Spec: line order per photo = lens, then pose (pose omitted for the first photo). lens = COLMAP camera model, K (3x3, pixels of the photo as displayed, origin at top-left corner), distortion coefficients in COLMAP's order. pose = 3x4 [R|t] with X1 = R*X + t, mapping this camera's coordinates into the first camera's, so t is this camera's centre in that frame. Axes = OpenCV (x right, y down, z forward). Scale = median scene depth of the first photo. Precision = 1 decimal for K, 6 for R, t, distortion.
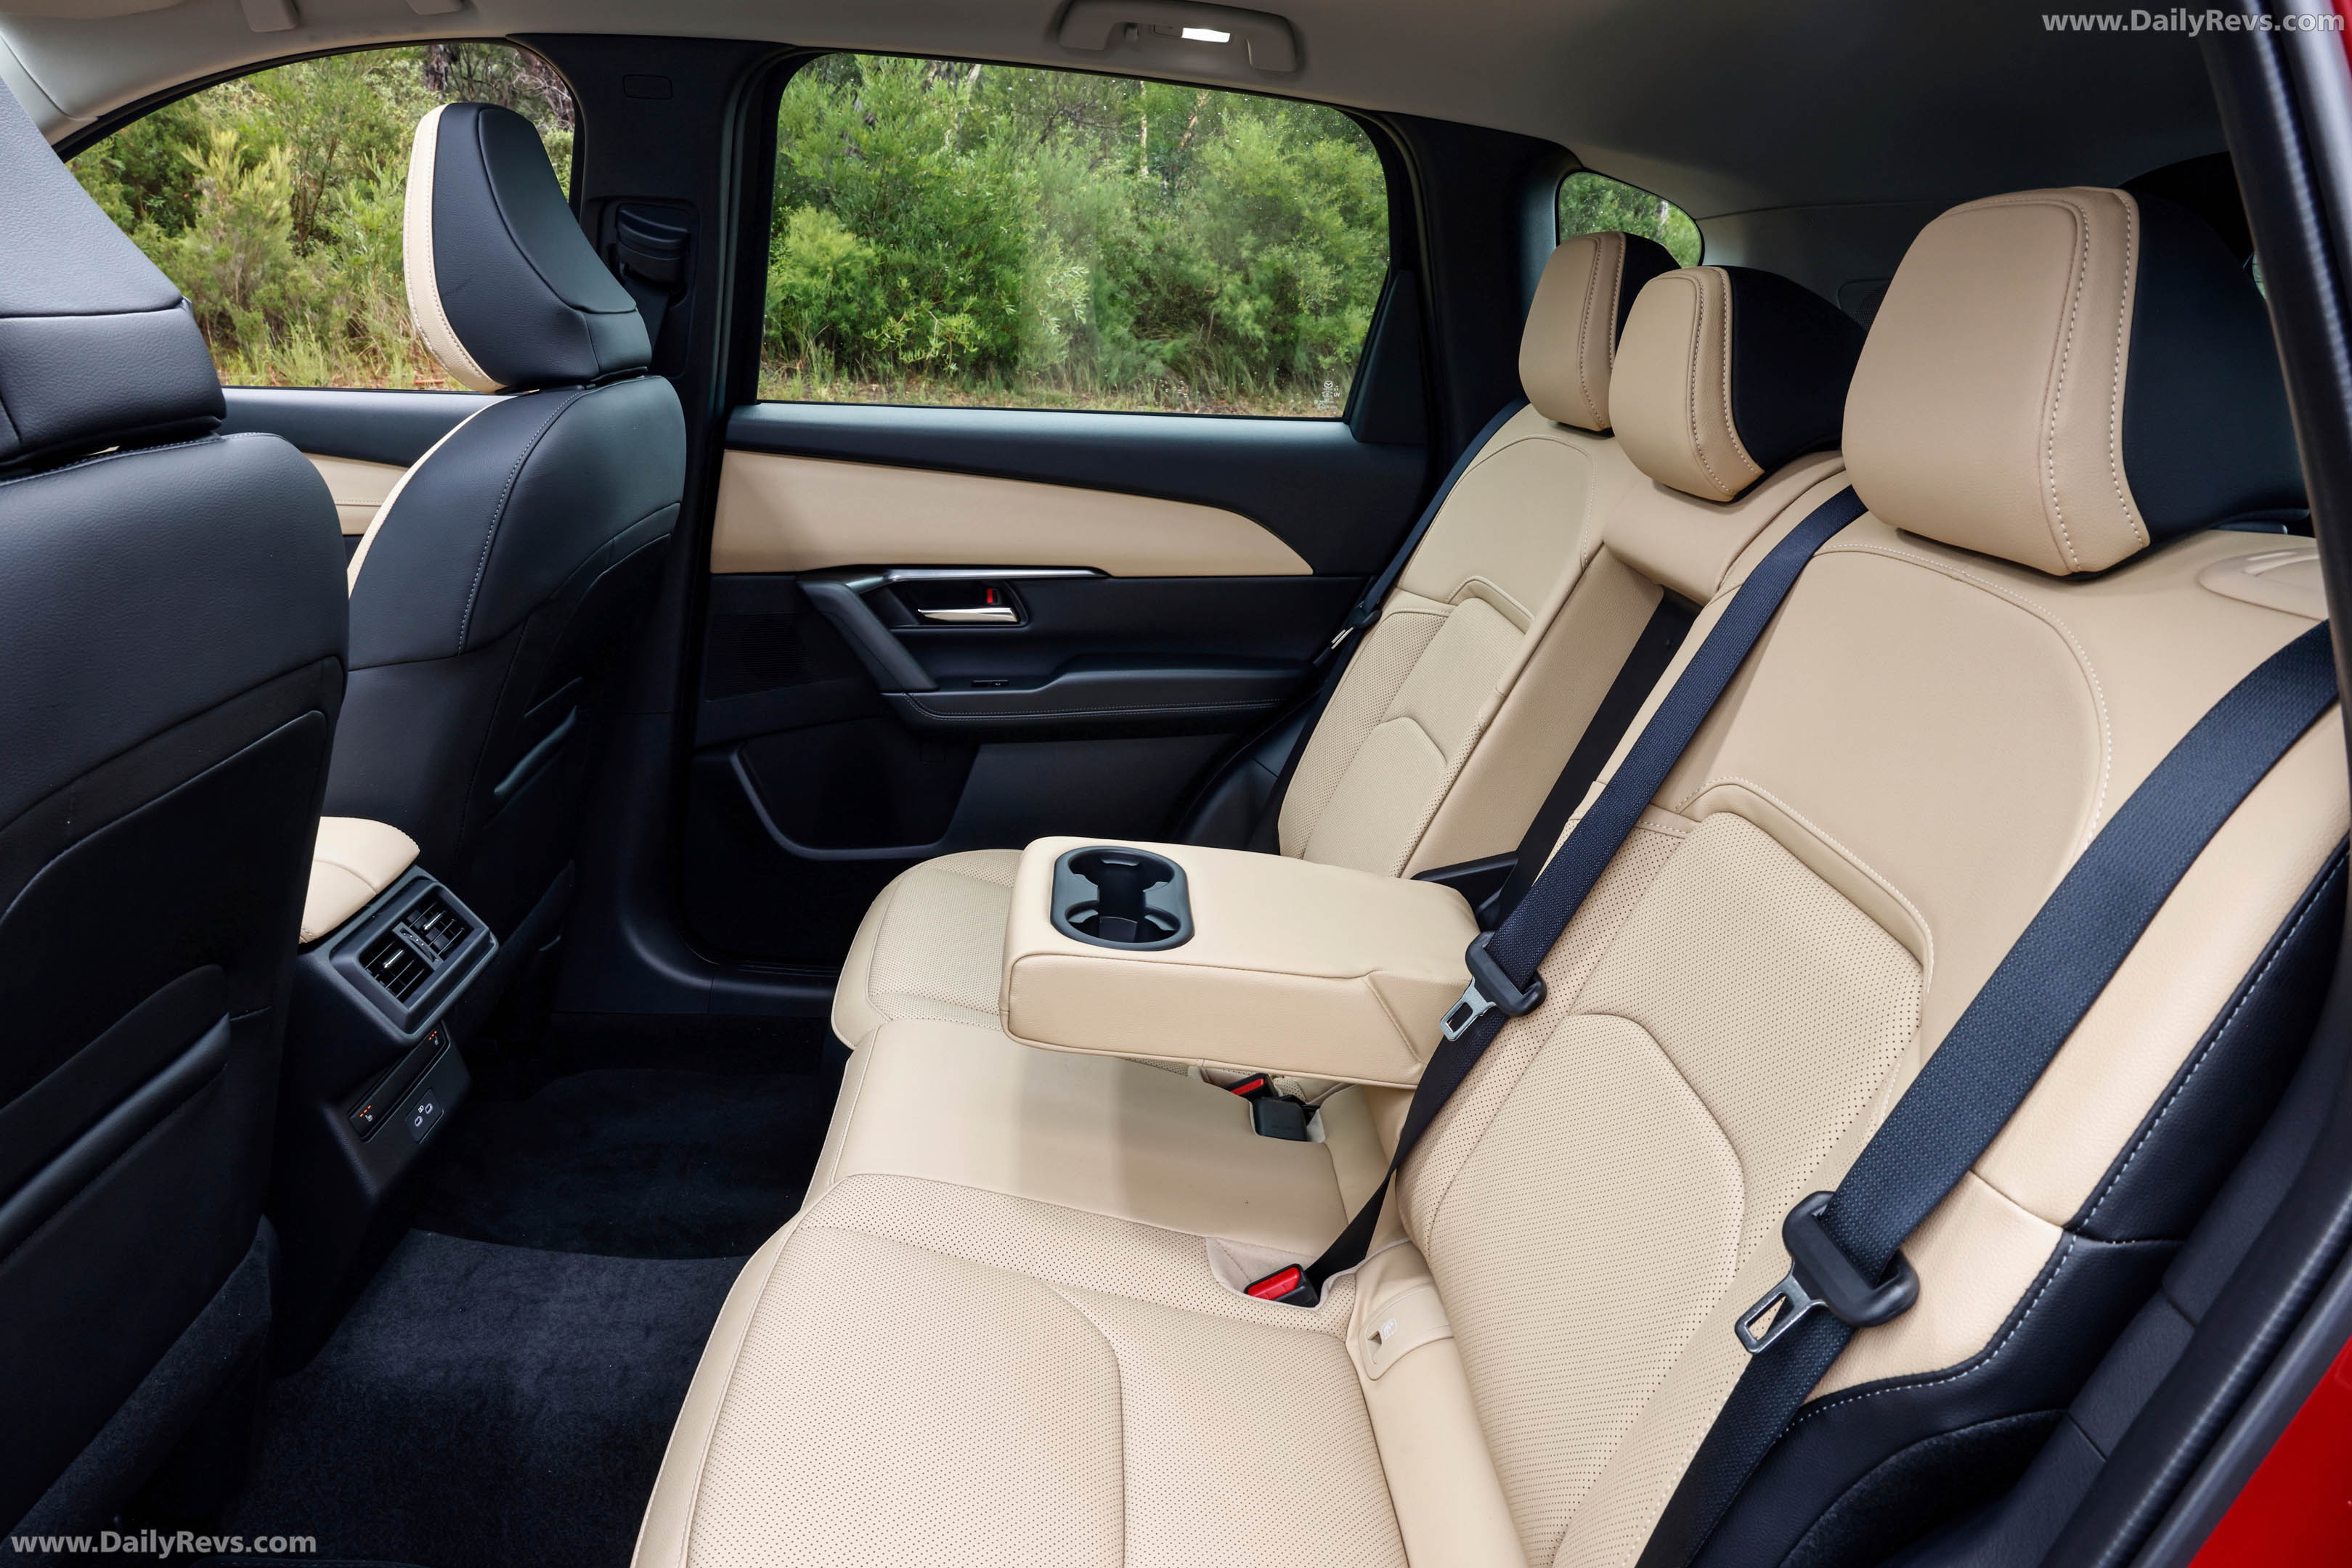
lens RADIAL K [[1559.5, 0, 1165.9], [0, 1559.5, 789.5], [0, 0, 1]] dist [-0.003771, 0.006257]
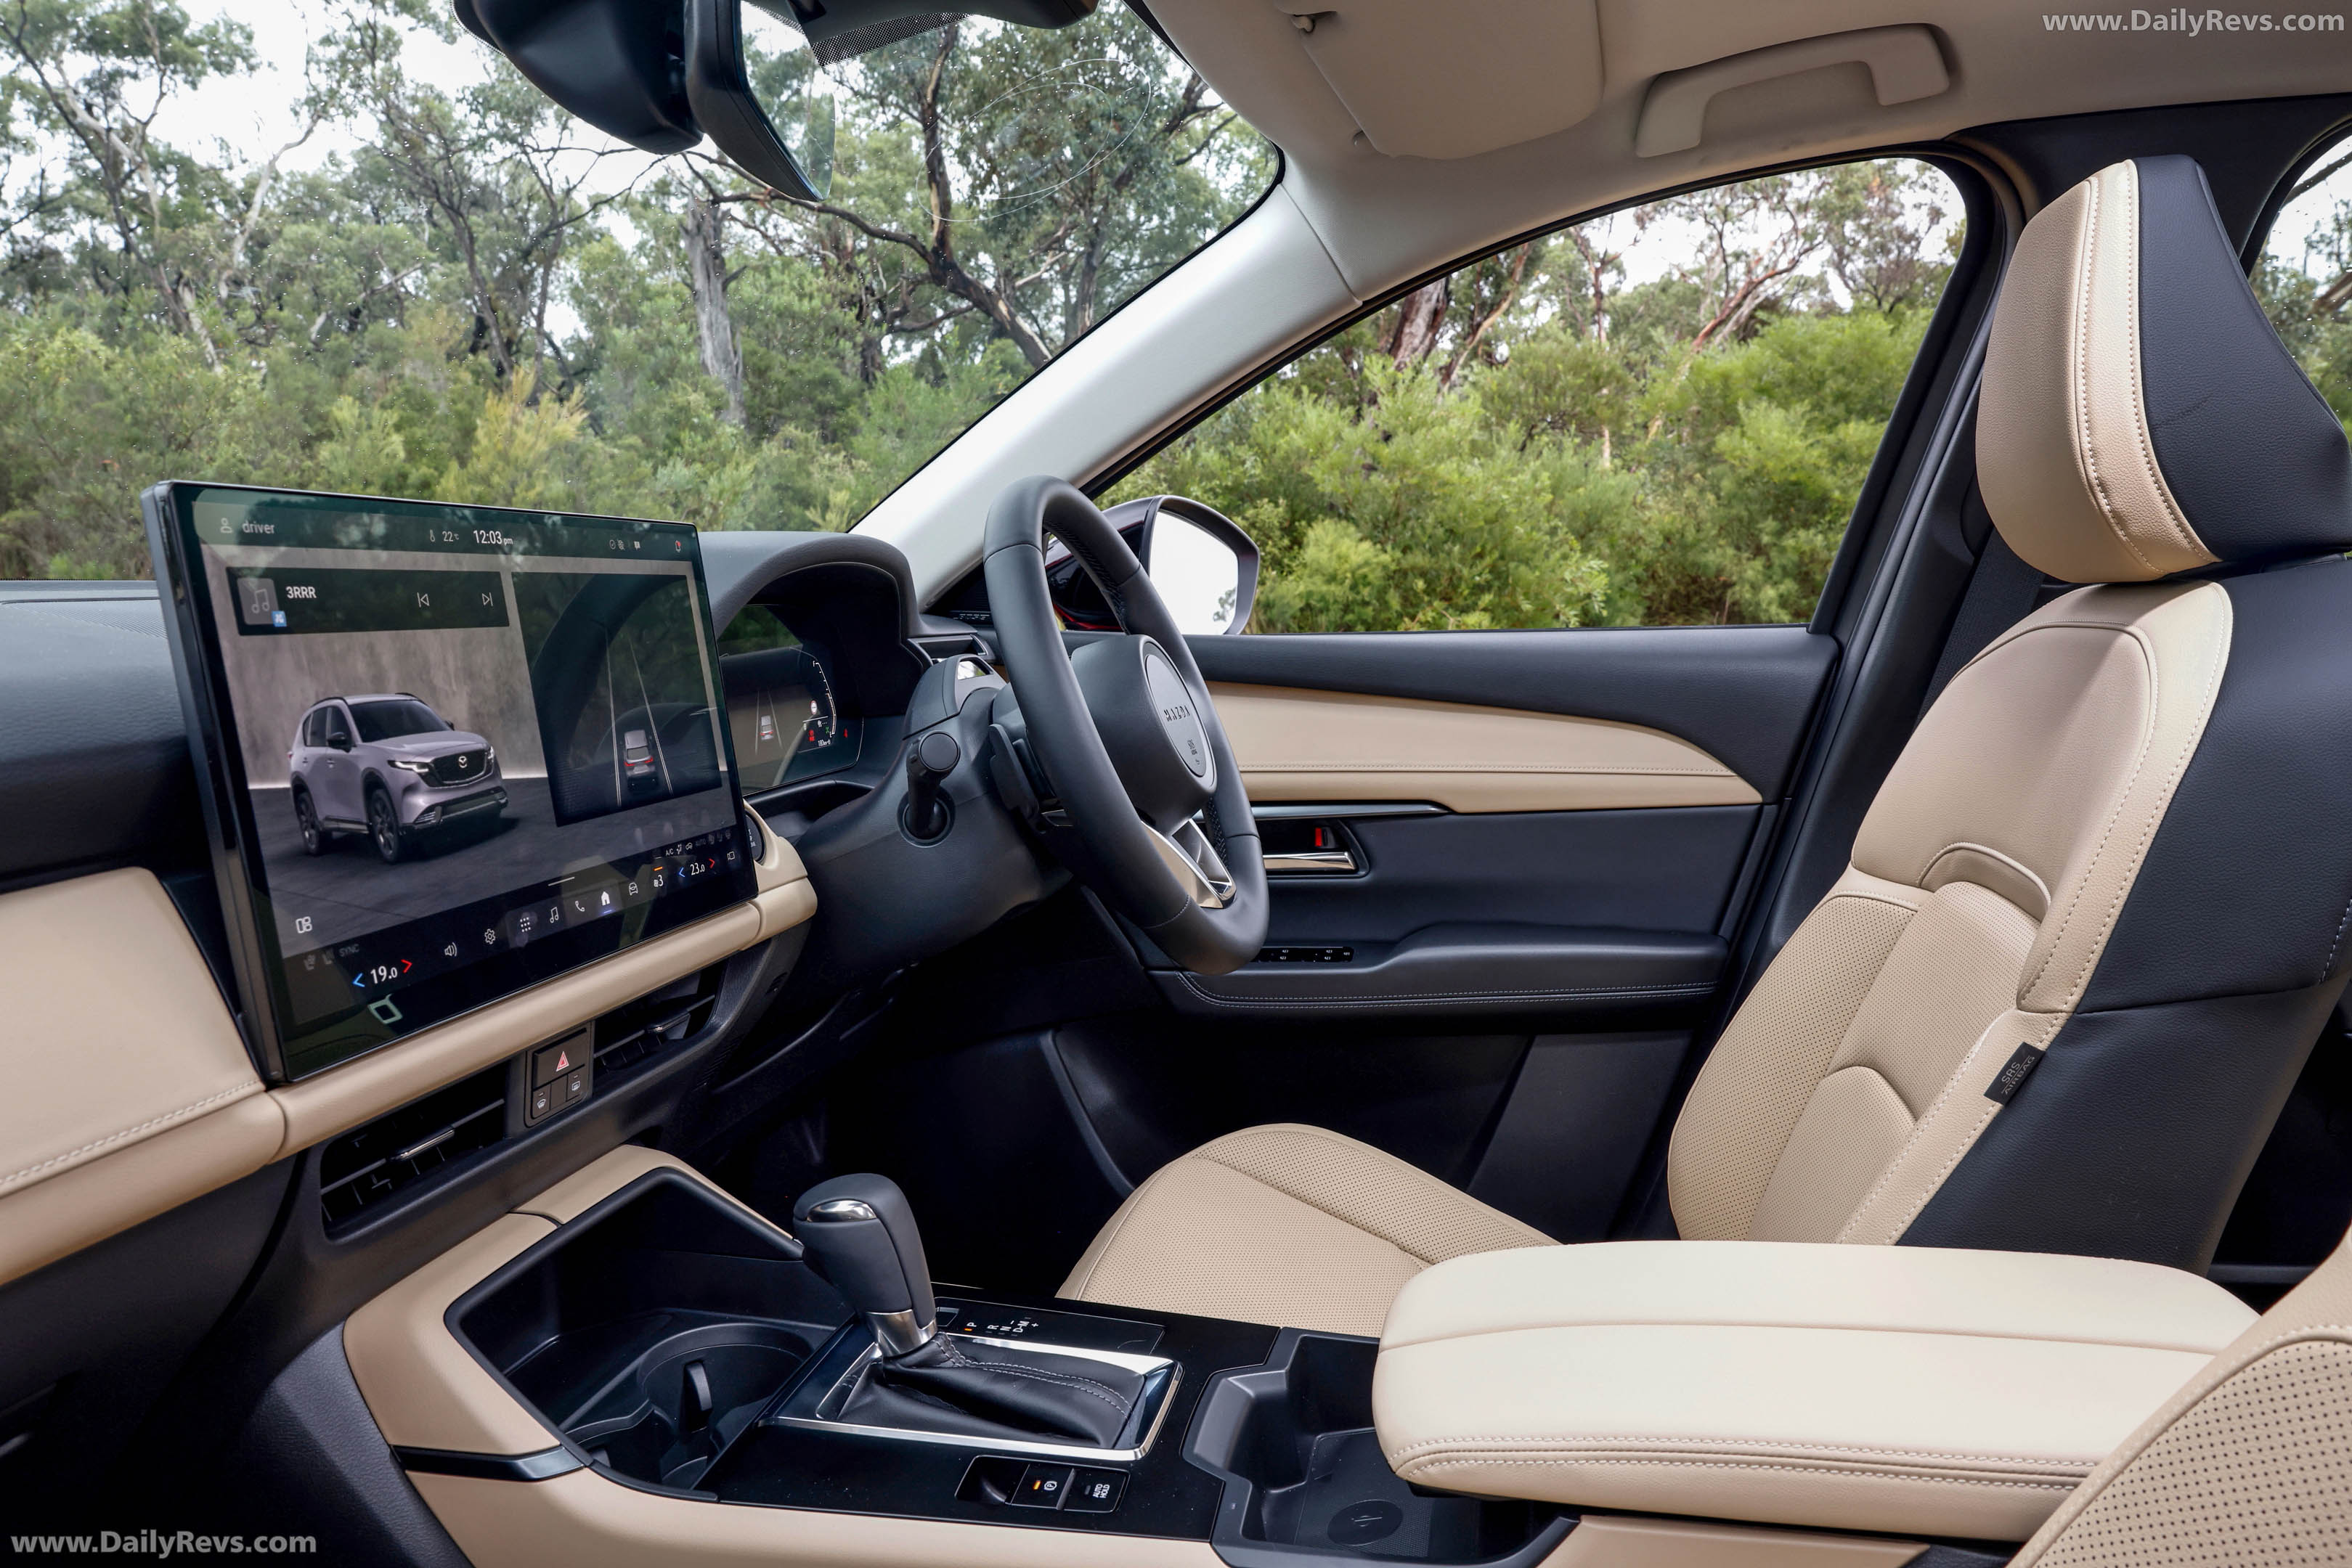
lens RADIAL K [[1559.5, 0, 1175.2], [0, 1559.5, 776.6], [0, 0, 1]] dist [-0.003771, 0.006257]
pose [[0.963754, -0.019848, -0.266053, -0.537823], [-0.032872, 0.980796, -0.192245, -0.026990], [0.264759, 0.194023, 0.944594, 0.240609]]
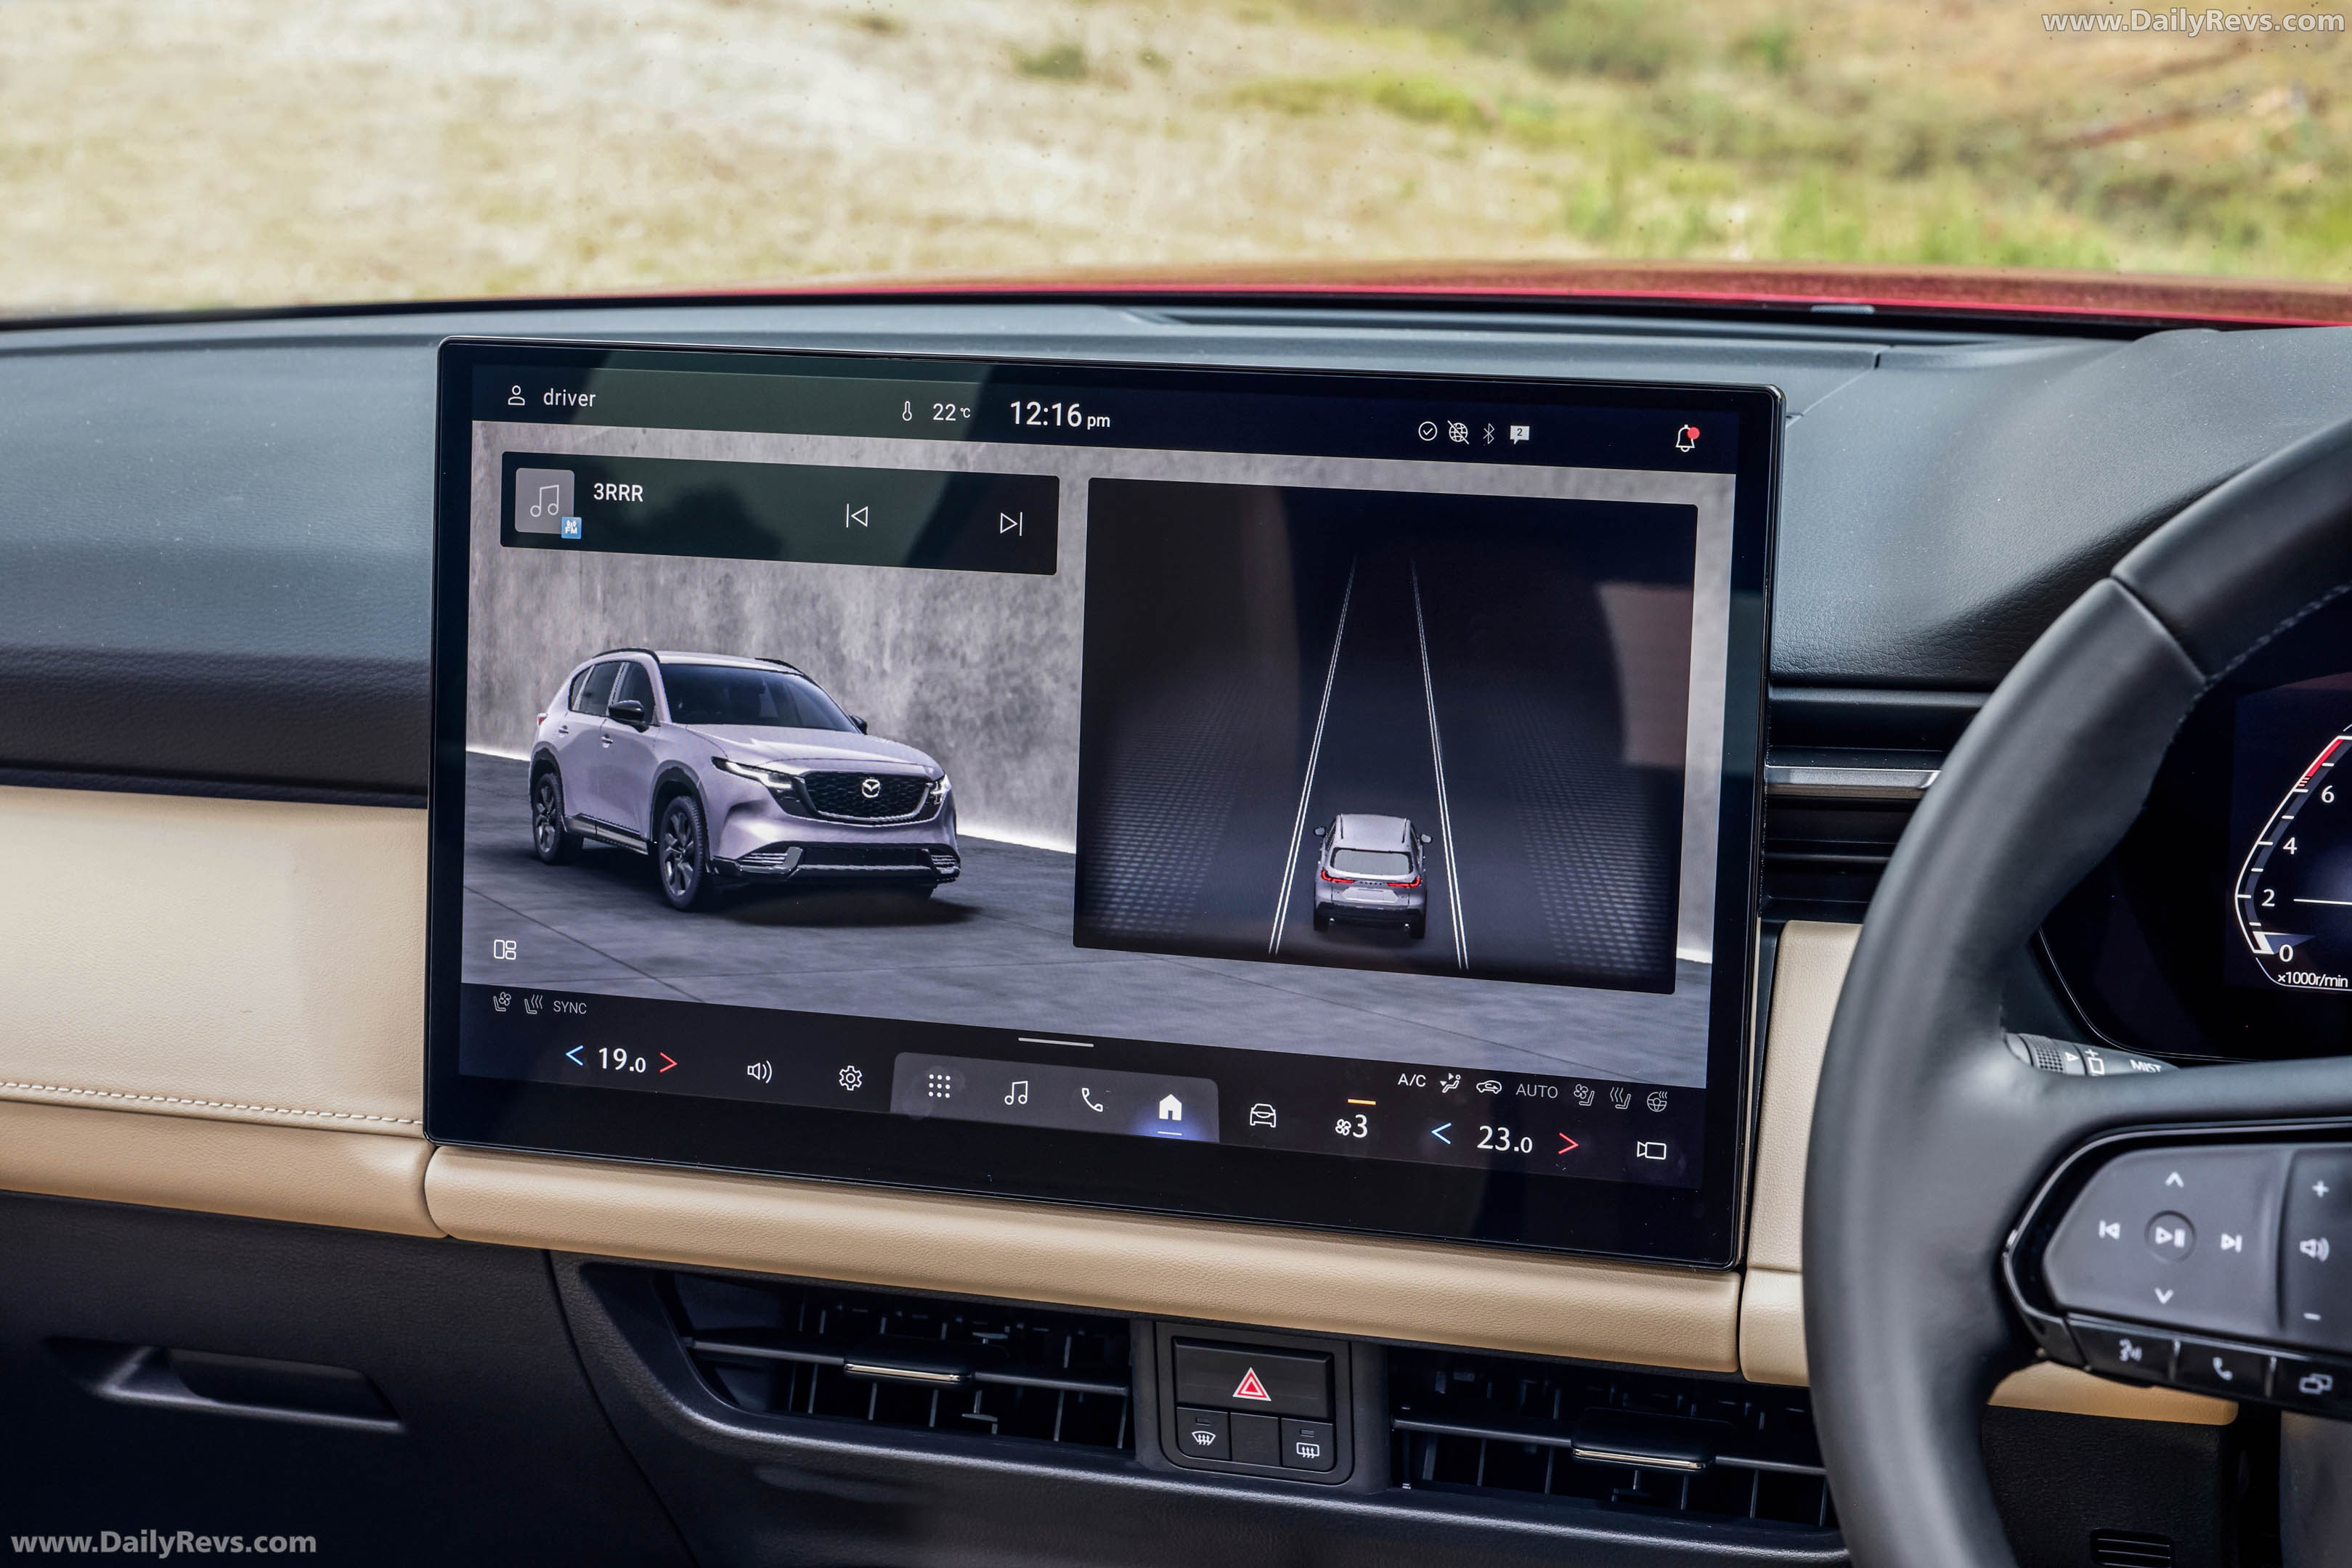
lens RADIAL K [[4176.7, 0, 1186.2], [0, 4176.7, 770.2], [0, 0, 1]] dist [0.075110, 0.000000]
pose [[-0.351124, 0.170234, -0.920724, -0.235286], [-0.293606, 0.913721, 0.280908, -0.308026], [0.889105, 0.368963, -0.270848, 0.803306]]
